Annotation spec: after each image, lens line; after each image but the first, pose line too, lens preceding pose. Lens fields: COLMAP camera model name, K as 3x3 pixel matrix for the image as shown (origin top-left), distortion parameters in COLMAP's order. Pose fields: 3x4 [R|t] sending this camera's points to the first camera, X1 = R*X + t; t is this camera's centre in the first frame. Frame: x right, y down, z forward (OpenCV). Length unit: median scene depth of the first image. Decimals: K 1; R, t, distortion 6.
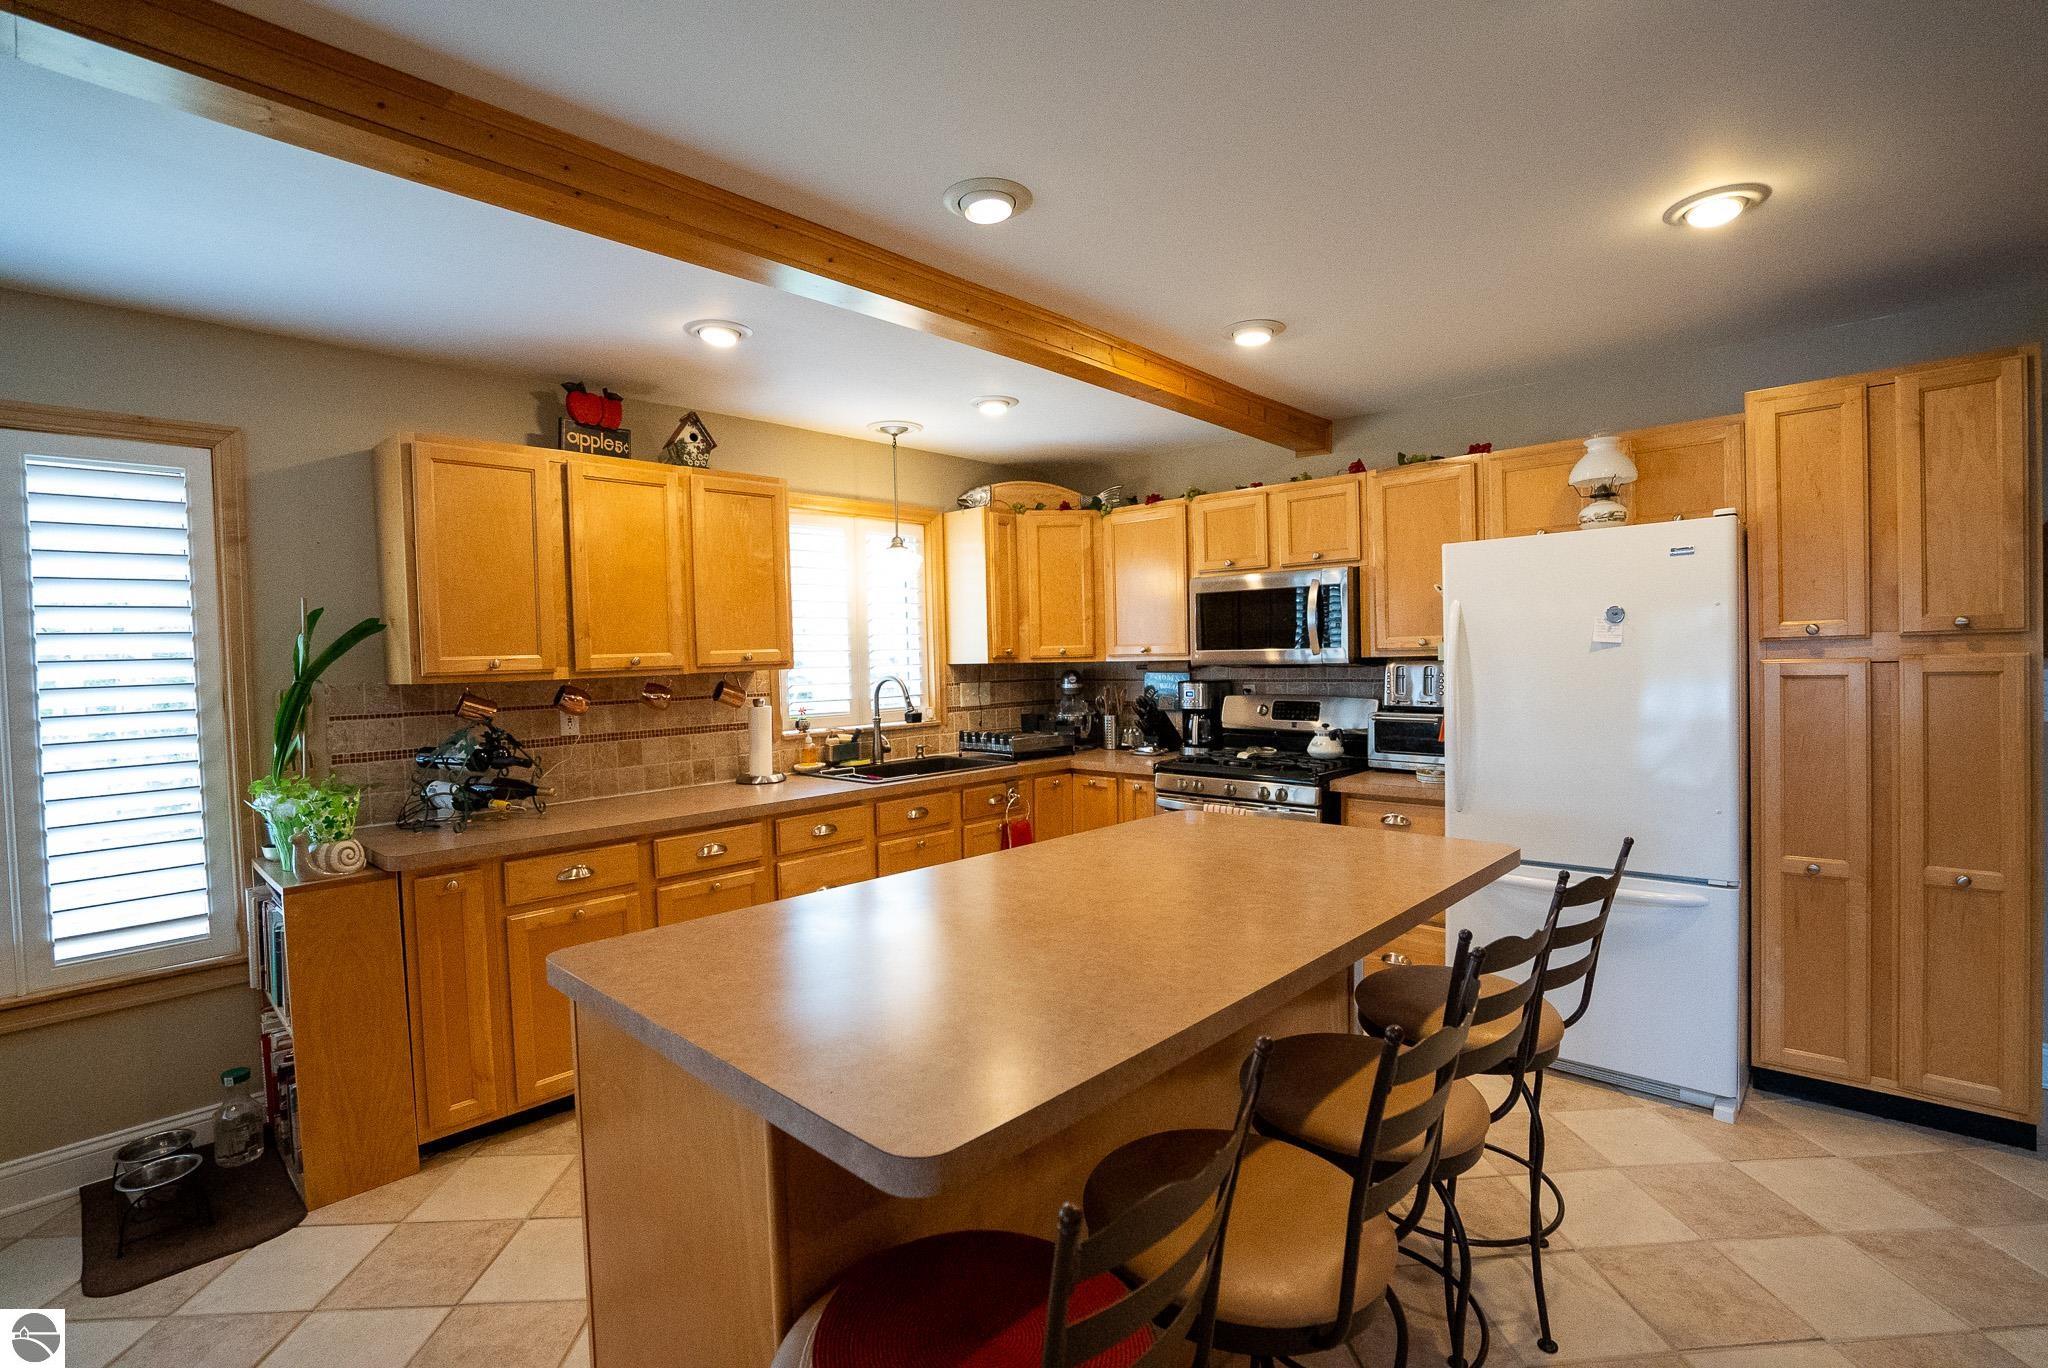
lens RADIAL K [[947.2, 0, 1018.0], [0, 947.2, 686.5], [0, 0, 1]] dist [-0.054185, 0.019475]
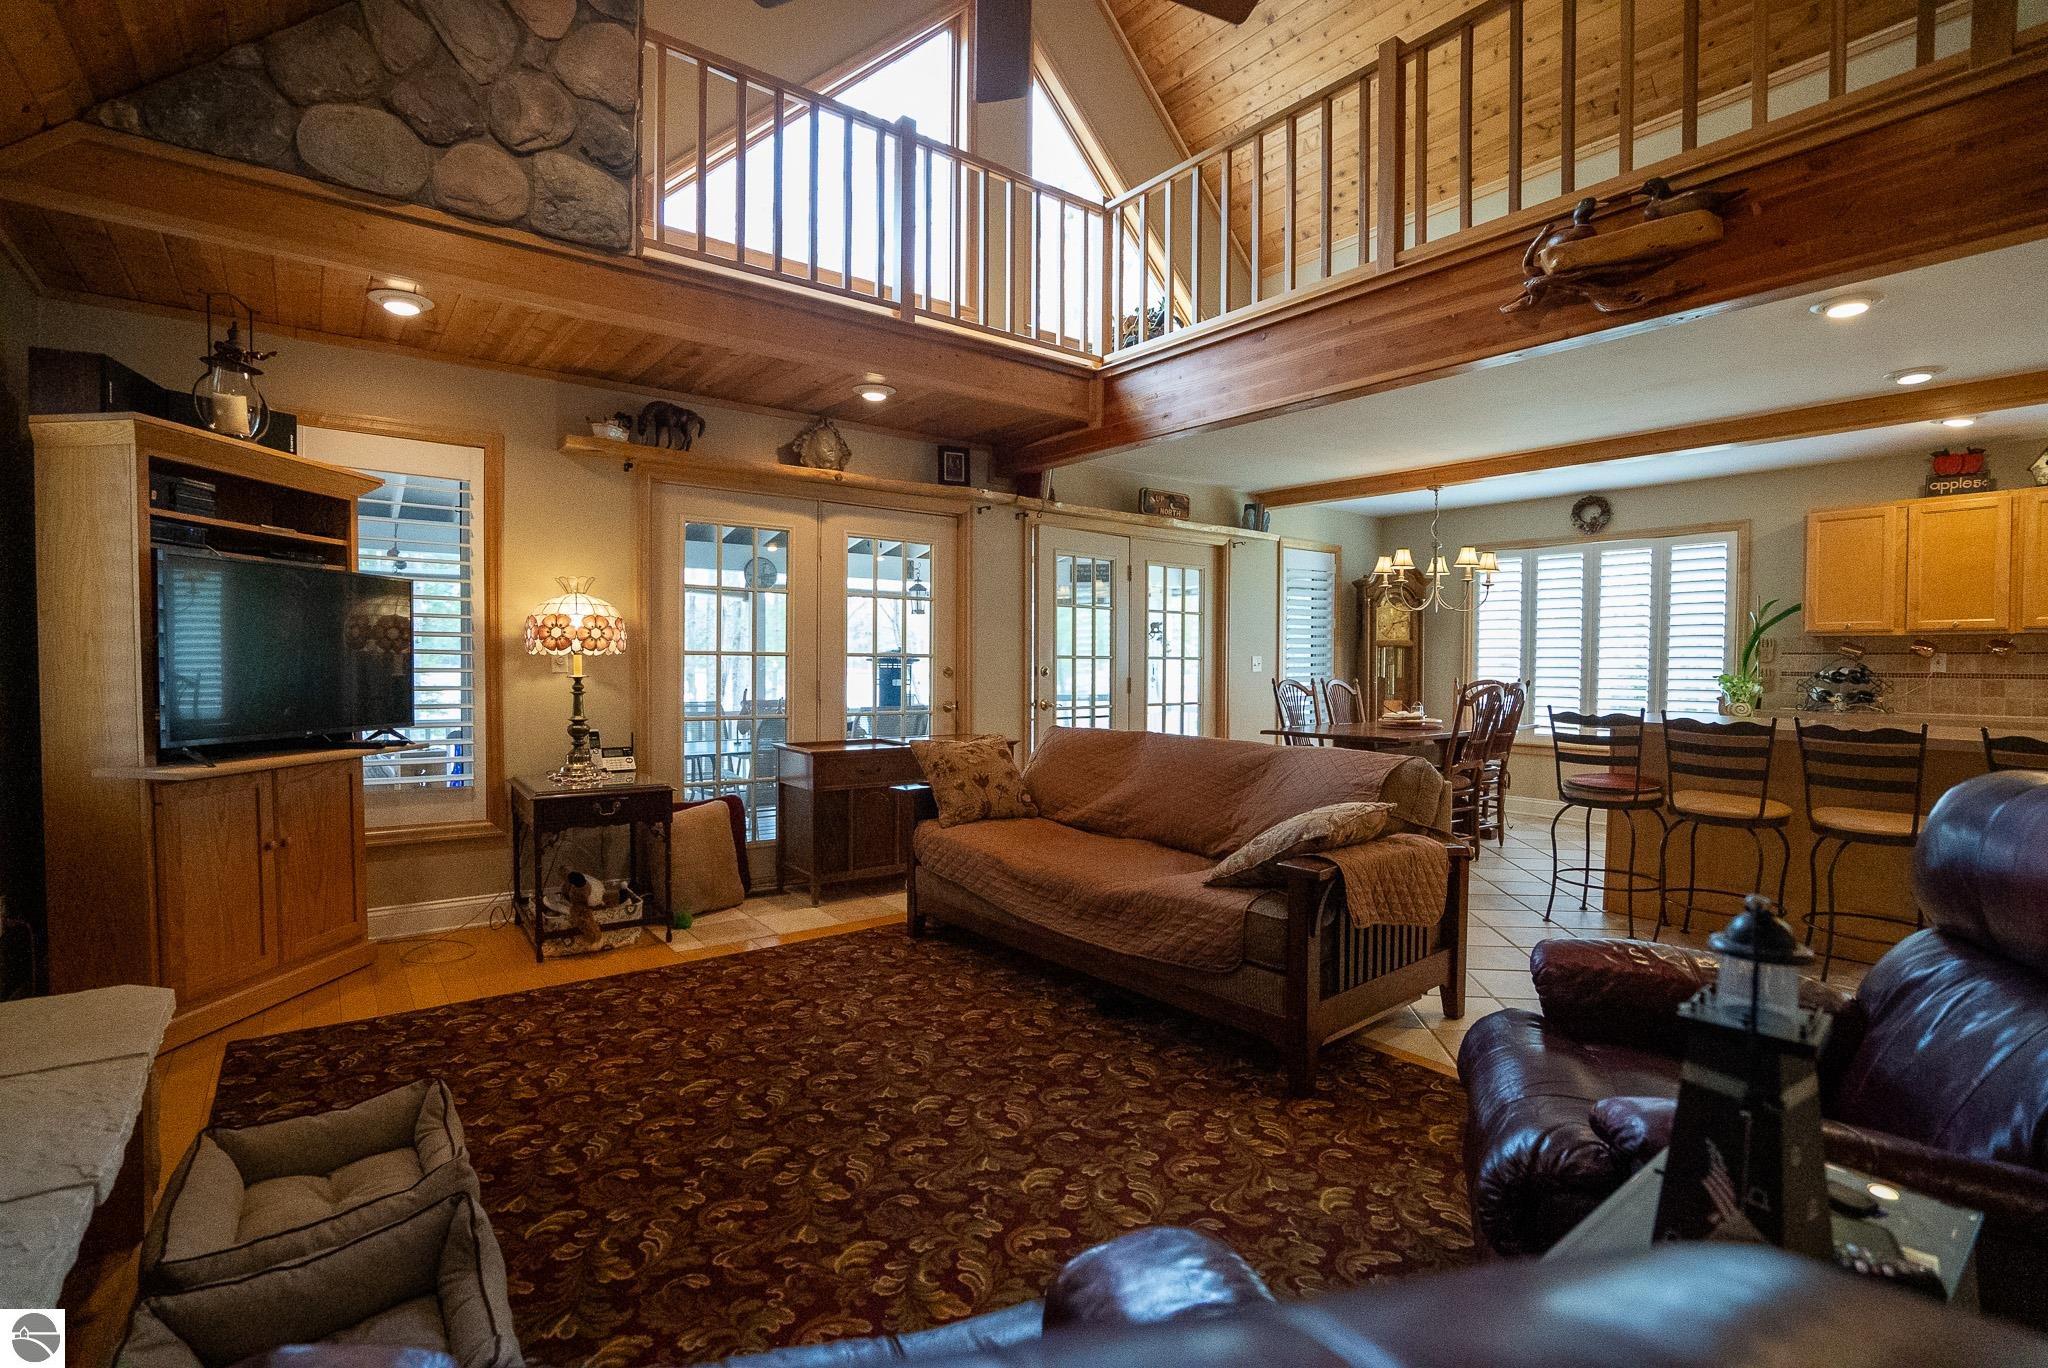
lens RADIAL K [[947.2, 0, 1007.5], [0, 947.2, 689.3], [0, 0, 1]] dist [-0.054185, 0.019475]
pose [[-0.174115, 0.054974, -0.983190, 1.316616], [-0.035918, 0.997422, 0.062130, 0.041759], [0.984070, 0.046132, -0.171691, -0.283737]]
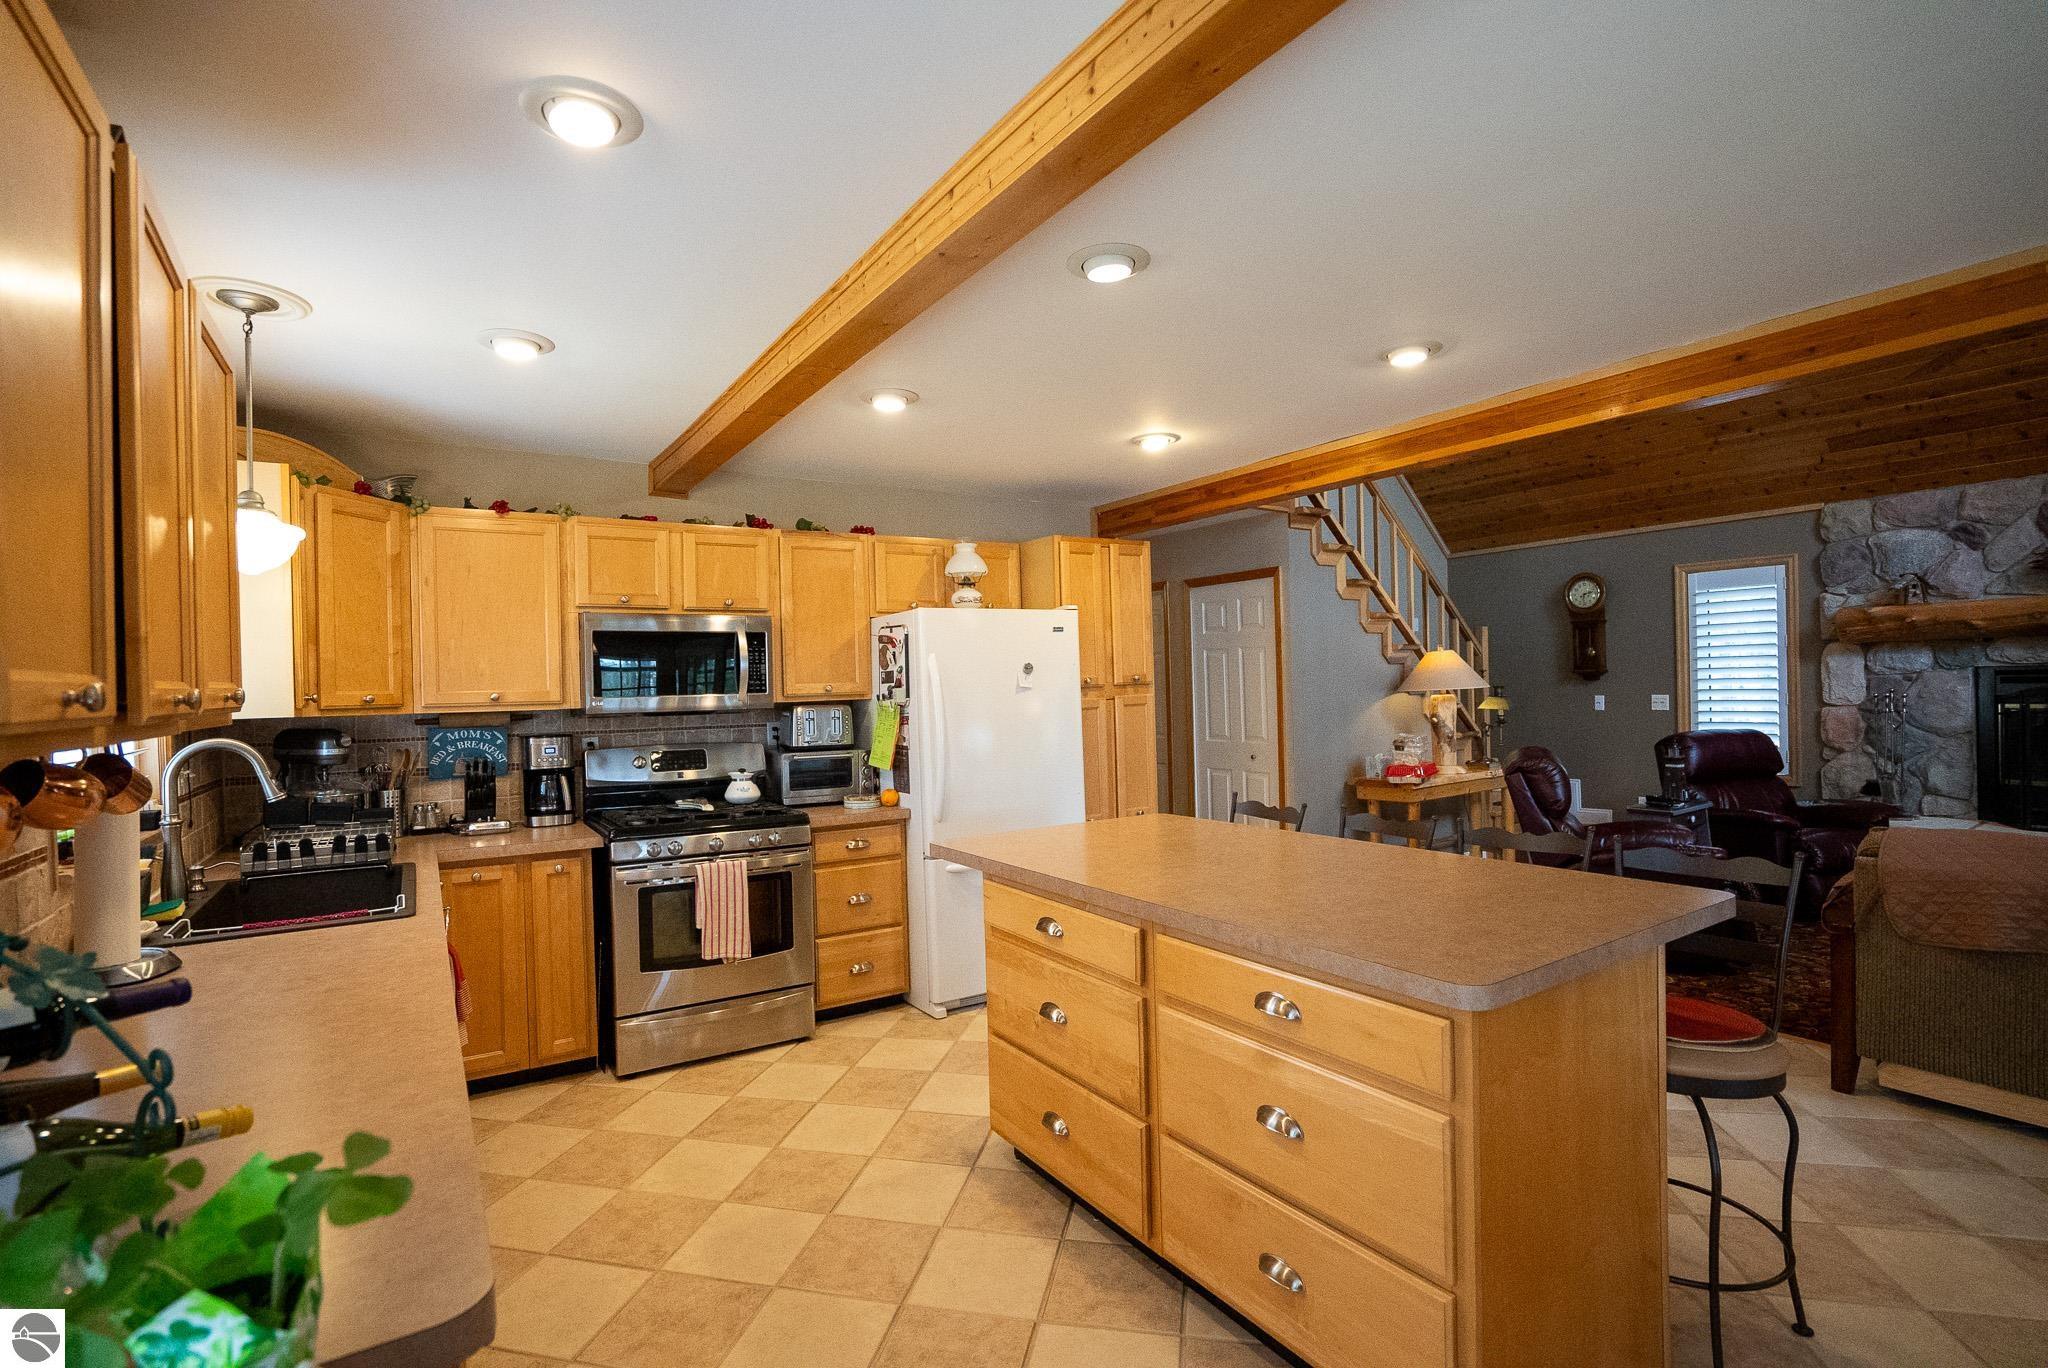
lens RADIAL K [[947.2, 0, 1014.2], [0, 947.2, 691.0], [0, 0, 1]] dist [-0.054185, 0.019475]
pose [[0.247511, 0.015109, 0.968767, -0.667176], [0.052276, 0.998214, -0.028925, 0.000741], [-0.967474, 0.057803, 0.246279, 0.531769]]
